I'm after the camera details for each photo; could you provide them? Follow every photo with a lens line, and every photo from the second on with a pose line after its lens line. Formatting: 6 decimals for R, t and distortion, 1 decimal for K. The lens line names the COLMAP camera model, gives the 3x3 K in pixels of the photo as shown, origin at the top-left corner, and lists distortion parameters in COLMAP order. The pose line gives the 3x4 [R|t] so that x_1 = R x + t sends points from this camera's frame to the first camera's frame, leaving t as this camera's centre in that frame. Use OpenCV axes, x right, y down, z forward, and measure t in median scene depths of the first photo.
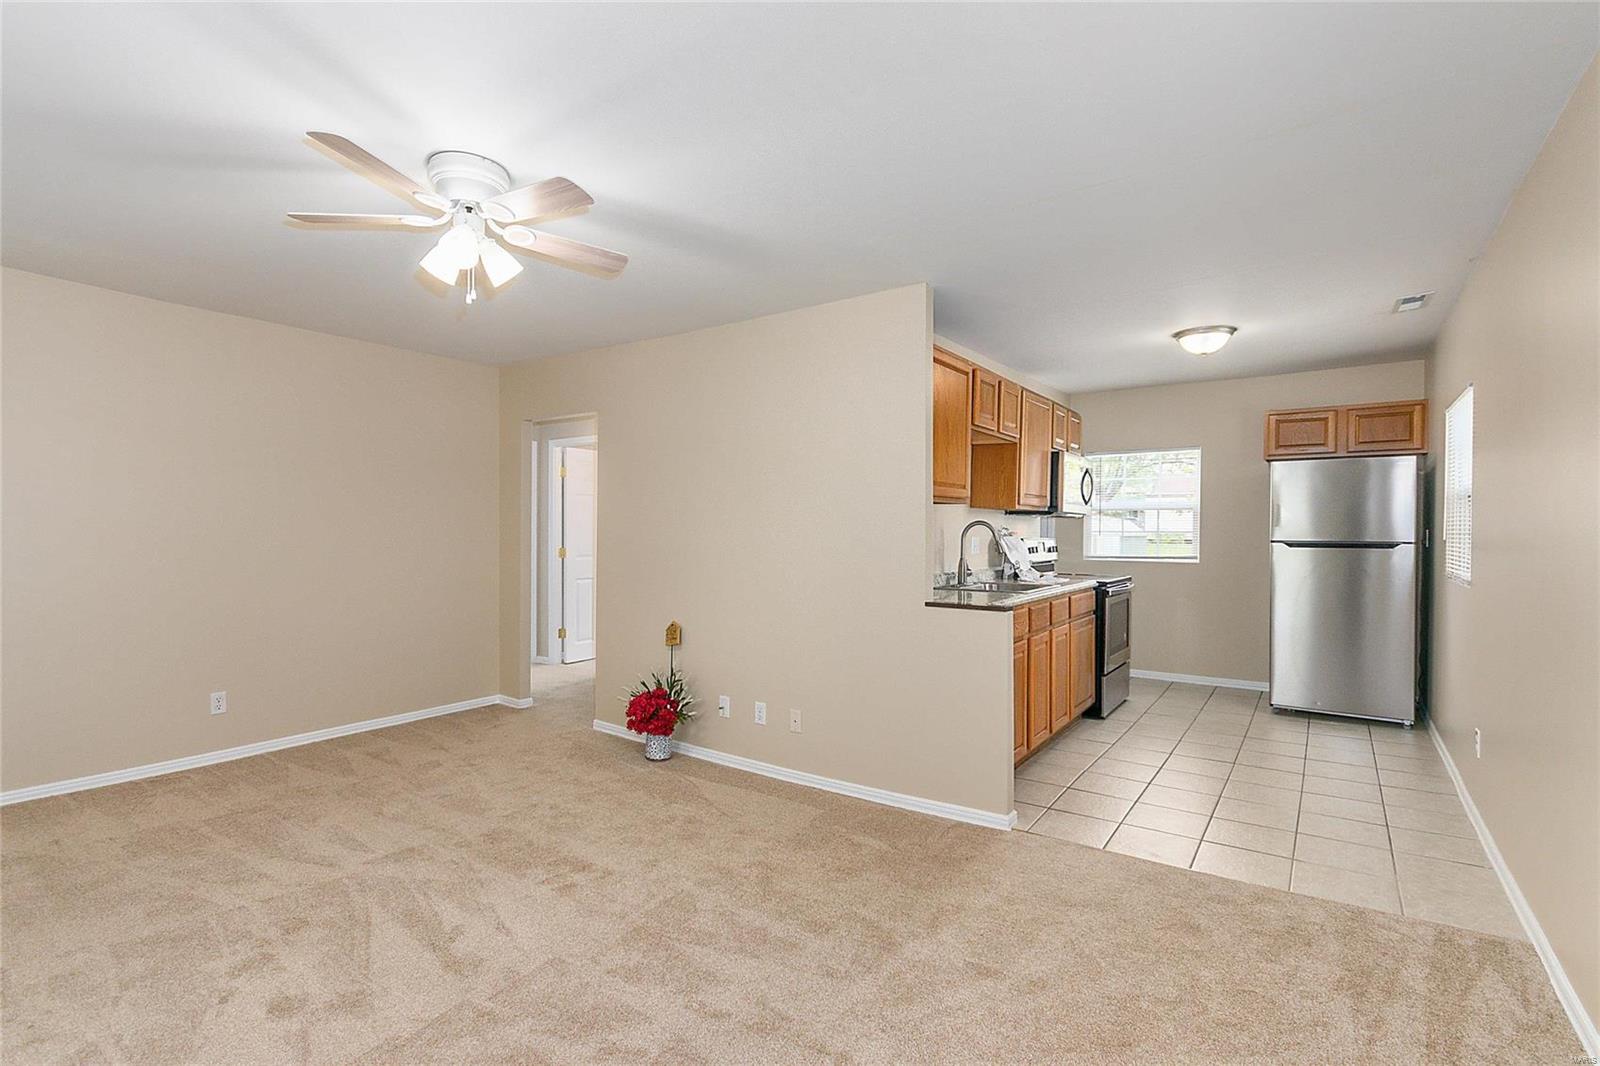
lens RADIAL K [[749.3, 0, 794.8], [0, 749.3, 540.0], [0, 0, 1]] dist [0.010235, -0.001973]
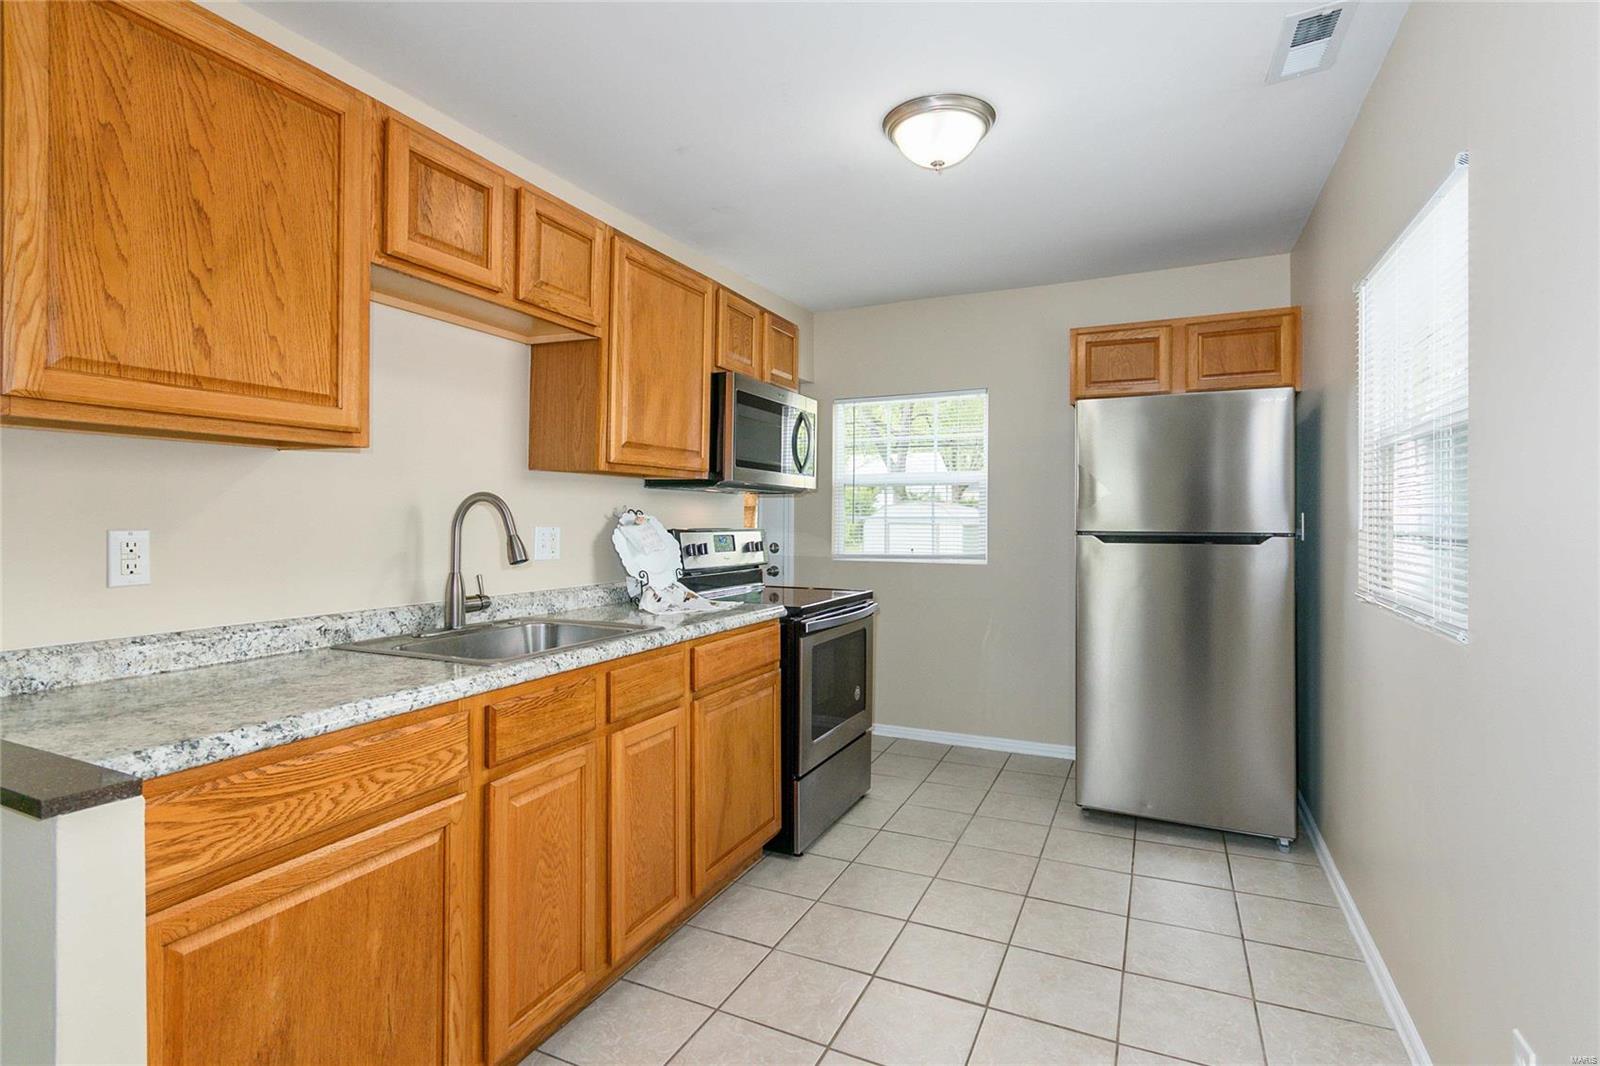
lens RADIAL K [[749.3, 0, 812.2], [0, 749.3, 516.6], [0, 0, 1]] dist [0.010235, -0.001973]
pose [[0.984181, -0.000948, 0.177161, 0.318045], [0.003591, 0.999887, -0.014599, -0.003032], [-0.177127, 0.015004, 0.984074, 0.444993]]
